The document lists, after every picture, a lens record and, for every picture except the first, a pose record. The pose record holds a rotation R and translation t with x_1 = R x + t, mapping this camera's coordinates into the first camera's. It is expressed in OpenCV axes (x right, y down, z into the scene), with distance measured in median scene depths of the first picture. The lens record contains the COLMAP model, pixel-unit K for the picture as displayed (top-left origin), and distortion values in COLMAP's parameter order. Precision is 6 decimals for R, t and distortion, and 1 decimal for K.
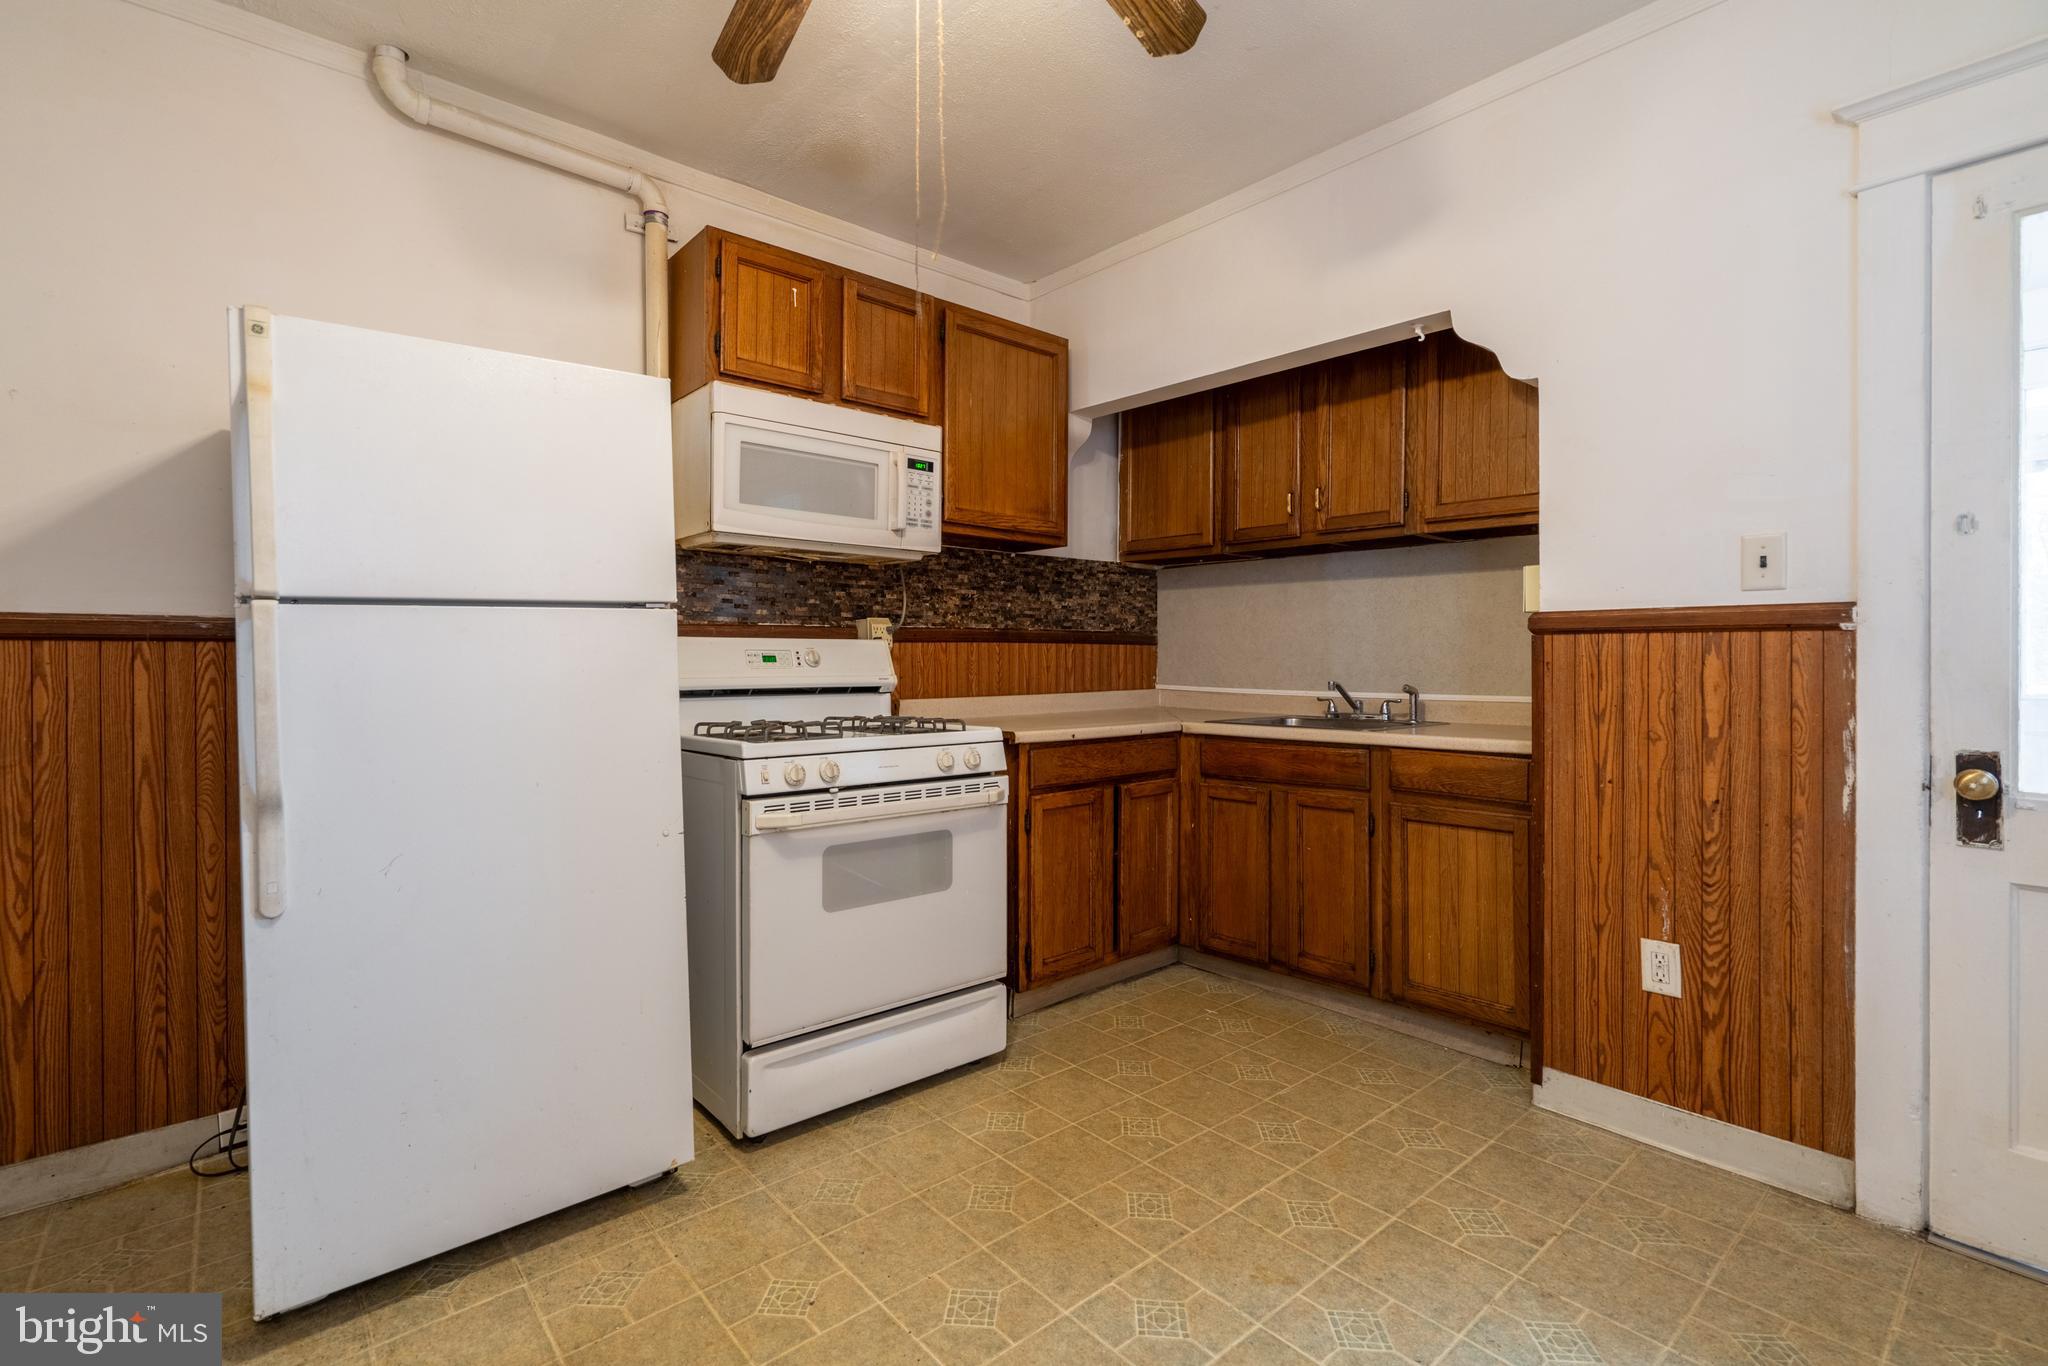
lens RADIAL K [[918.2, 0, 1018.6], [0, 918.2, 660.8], [0, 0, 1]] dist [-0.005744, 0.000373]
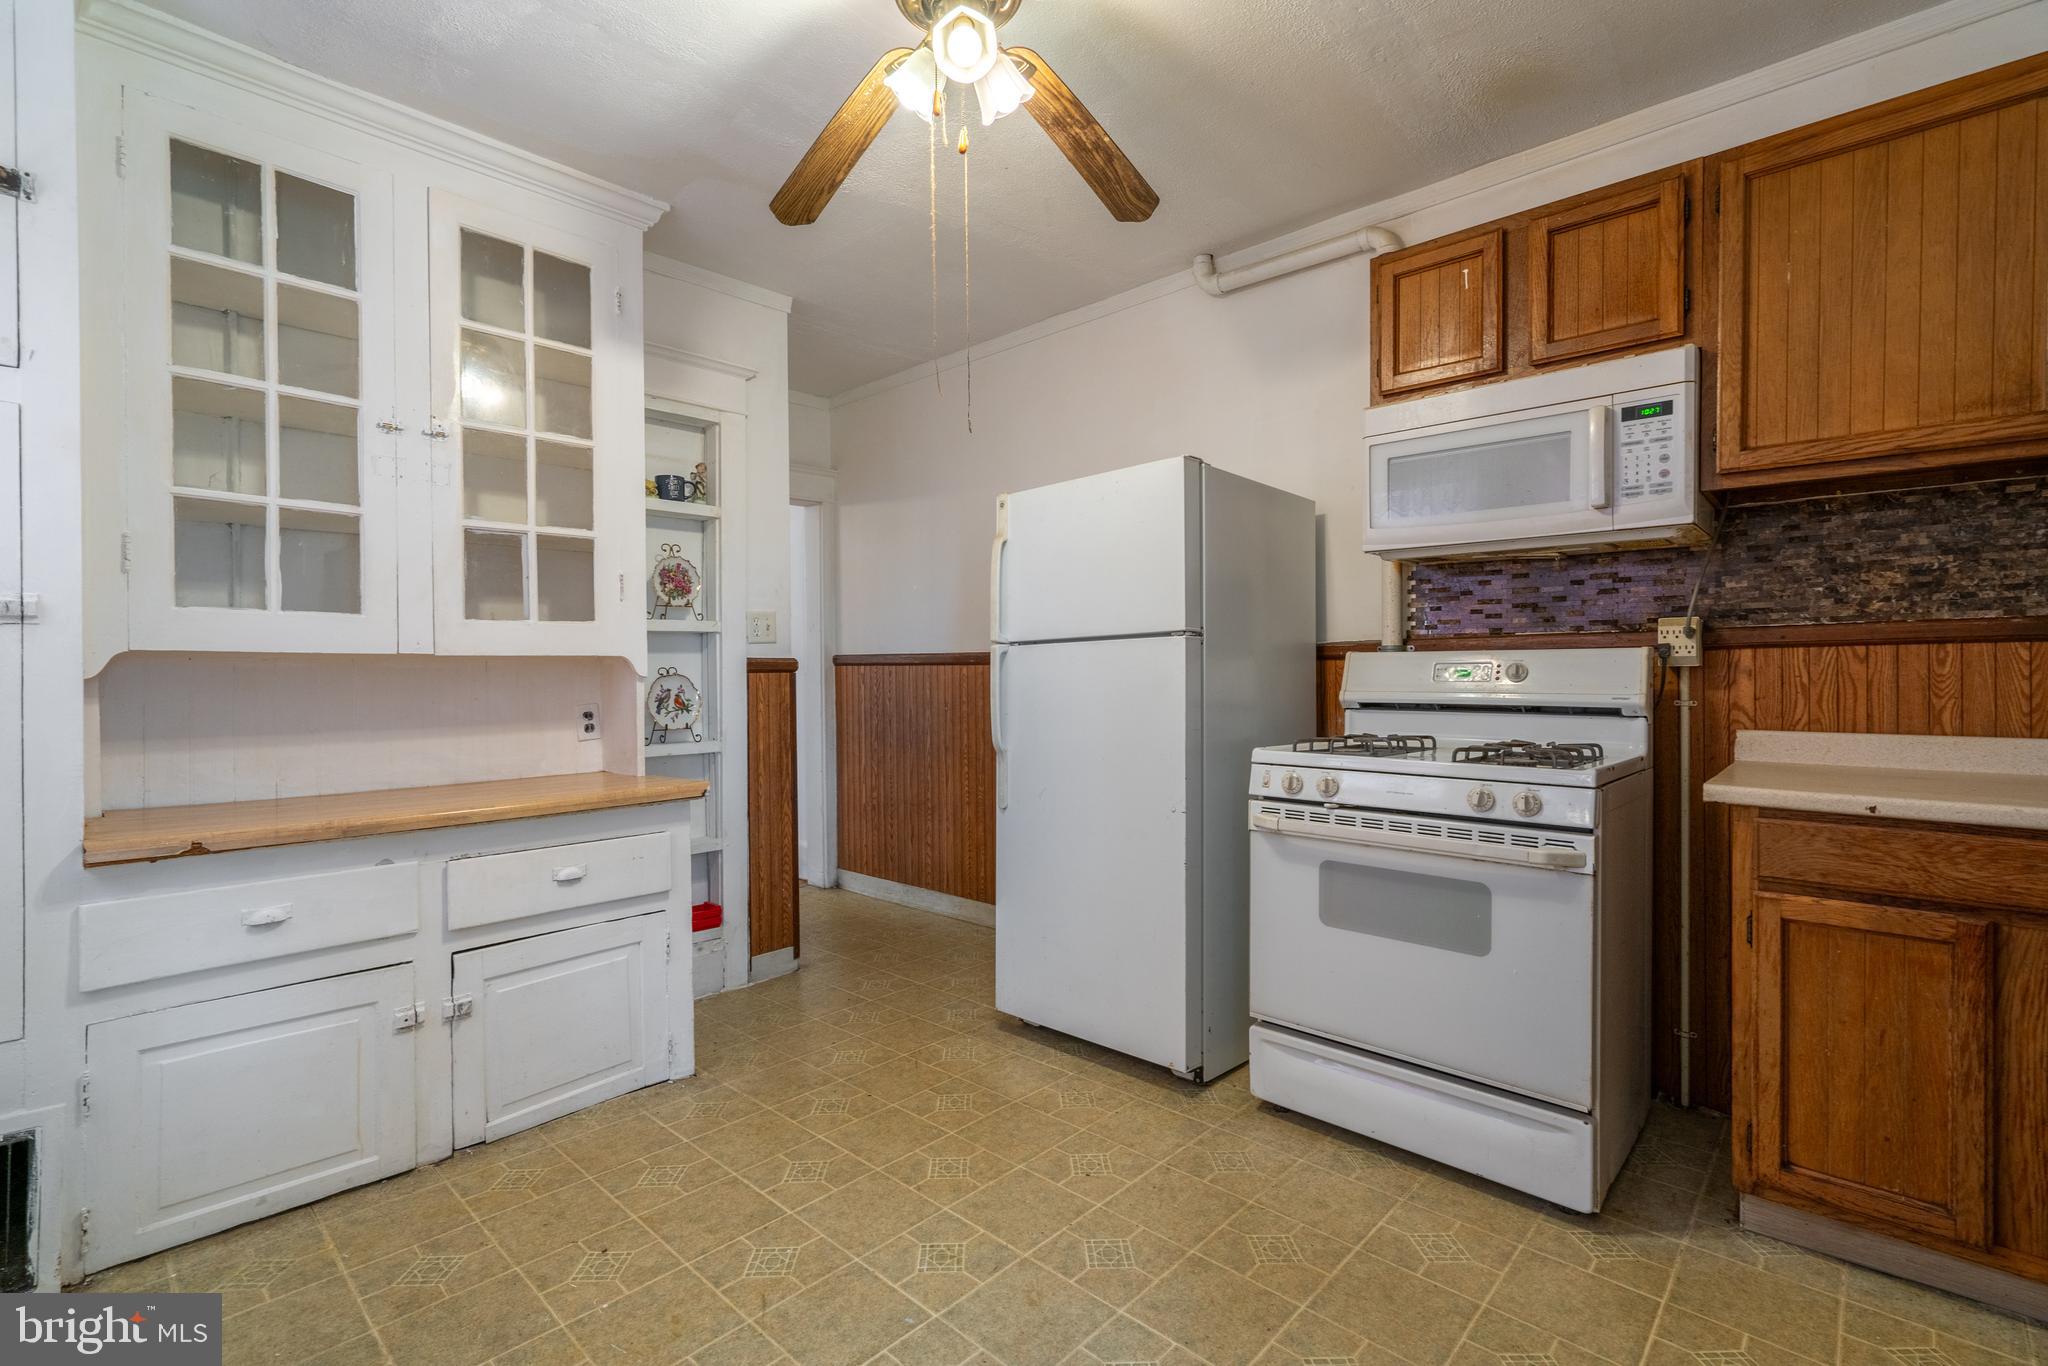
lens RADIAL K [[921.6, 0, 1020.3], [0, 921.6, 674.4], [0, 0, 1]] dist [-0.003822, -0.000228]
pose [[0.111434, 0.005069, -0.993759, 0.681276], [0.003106, 0.999980, 0.005449, -0.007818], [0.993767, -0.003694, 0.111416, 0.494847]]
